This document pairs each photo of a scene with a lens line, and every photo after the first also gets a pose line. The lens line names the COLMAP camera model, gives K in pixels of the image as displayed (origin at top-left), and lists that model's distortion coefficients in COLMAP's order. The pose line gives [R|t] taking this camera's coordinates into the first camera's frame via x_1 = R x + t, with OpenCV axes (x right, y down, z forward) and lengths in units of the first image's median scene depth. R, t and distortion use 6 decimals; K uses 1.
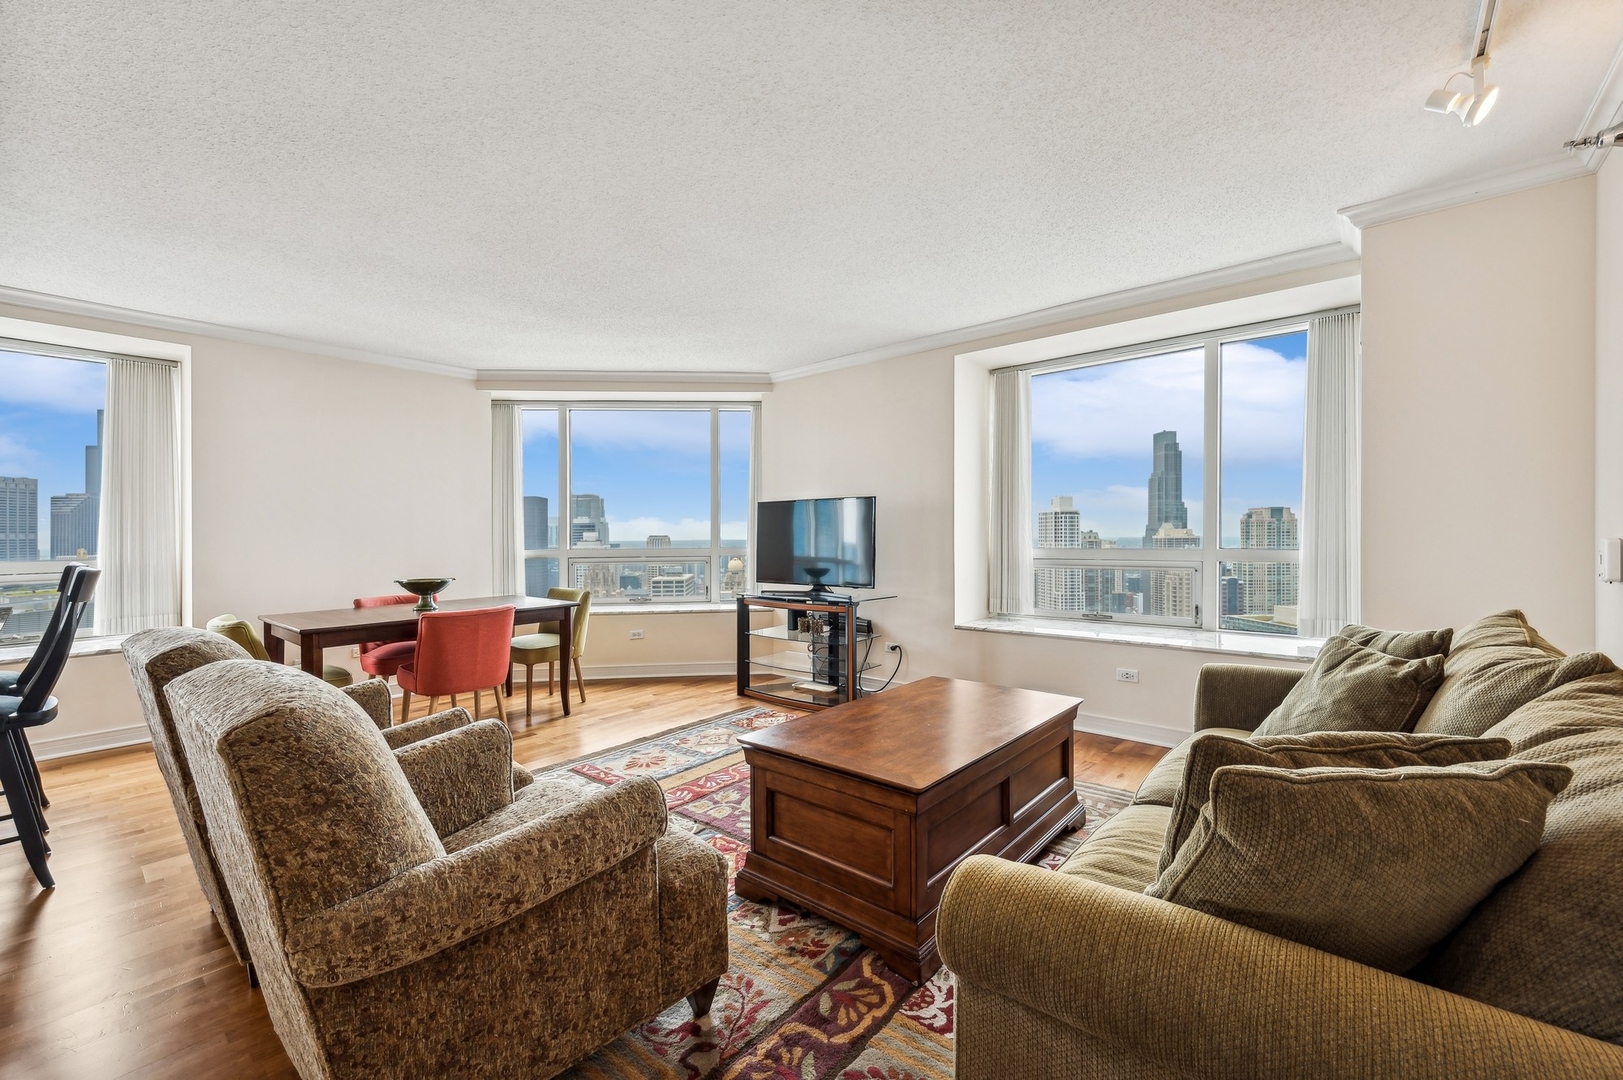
lens RADIAL K [[661.0, 0, 833.7], [0, 661.0, 524.6], [0, 0, 1]] dist [-0.003455, -0.000327]
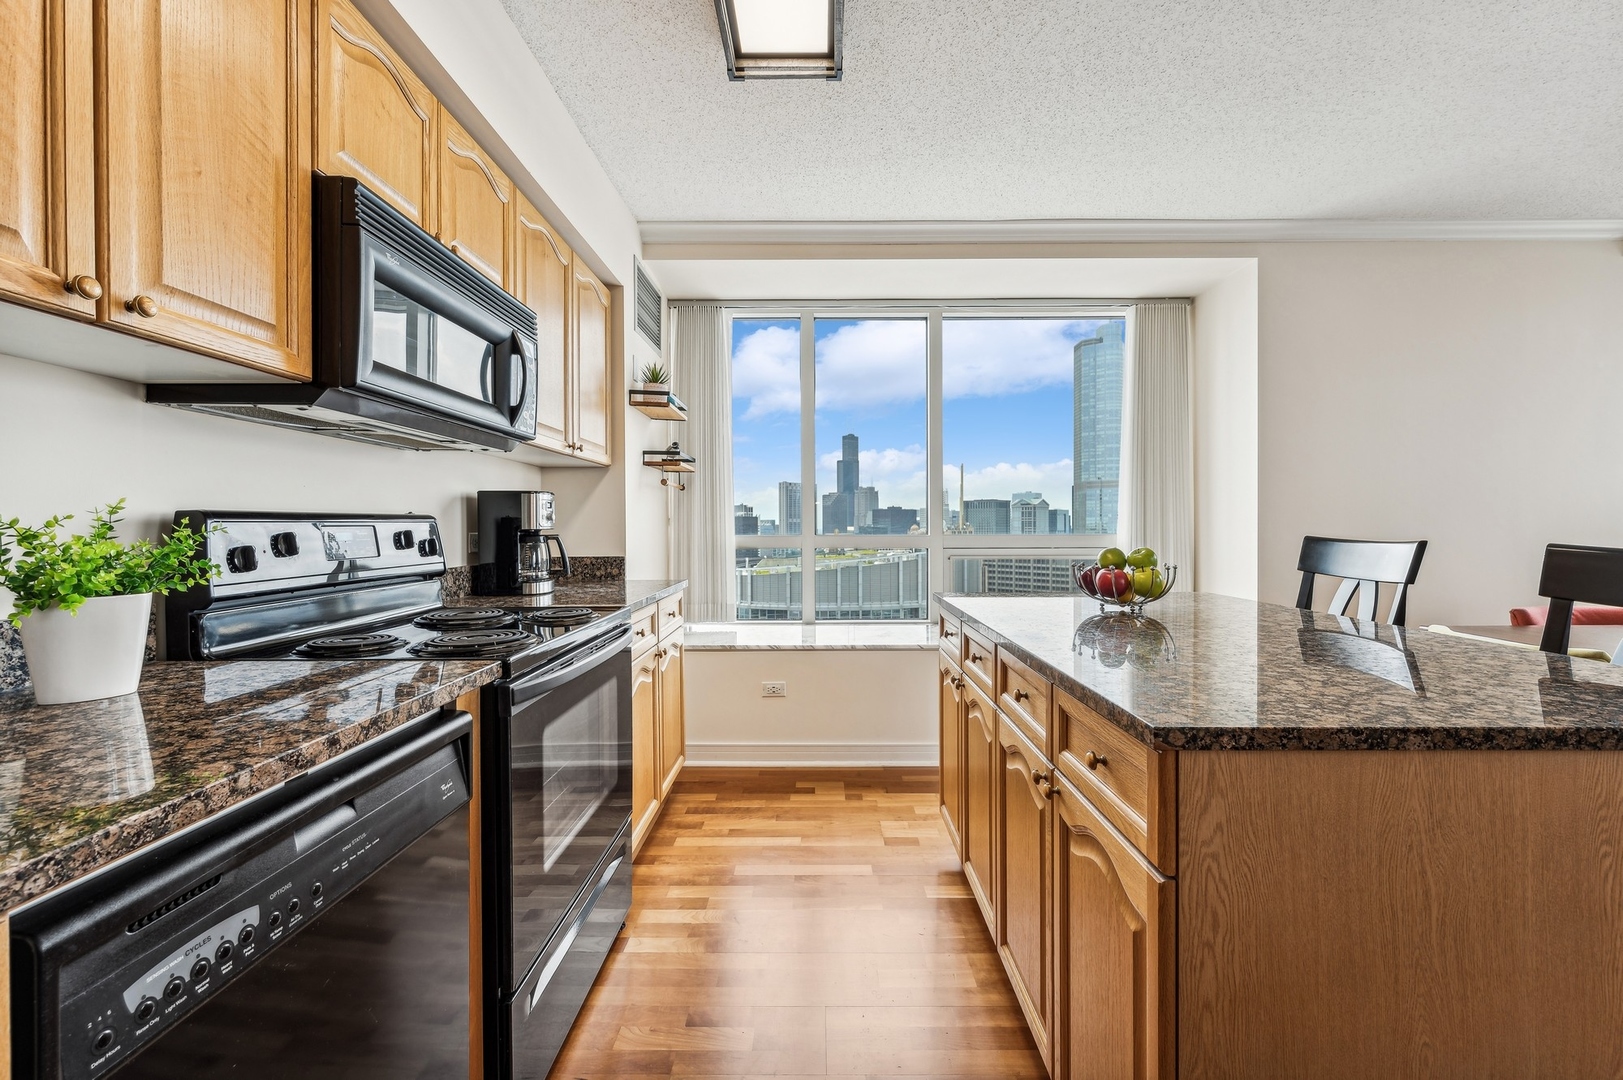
lens RADIAL K [[660.2, 0, 818.3], [0, 660.2, 531.4], [0, 0, 1]] dist [0.001941, 0.000213]
pose [[0.633809, 0.016673, -0.773310, -0.839457], [0.006776, 0.999610, 0.027106, 0.025657], [0.773460, -0.022420, 0.633449, 0.143776]]
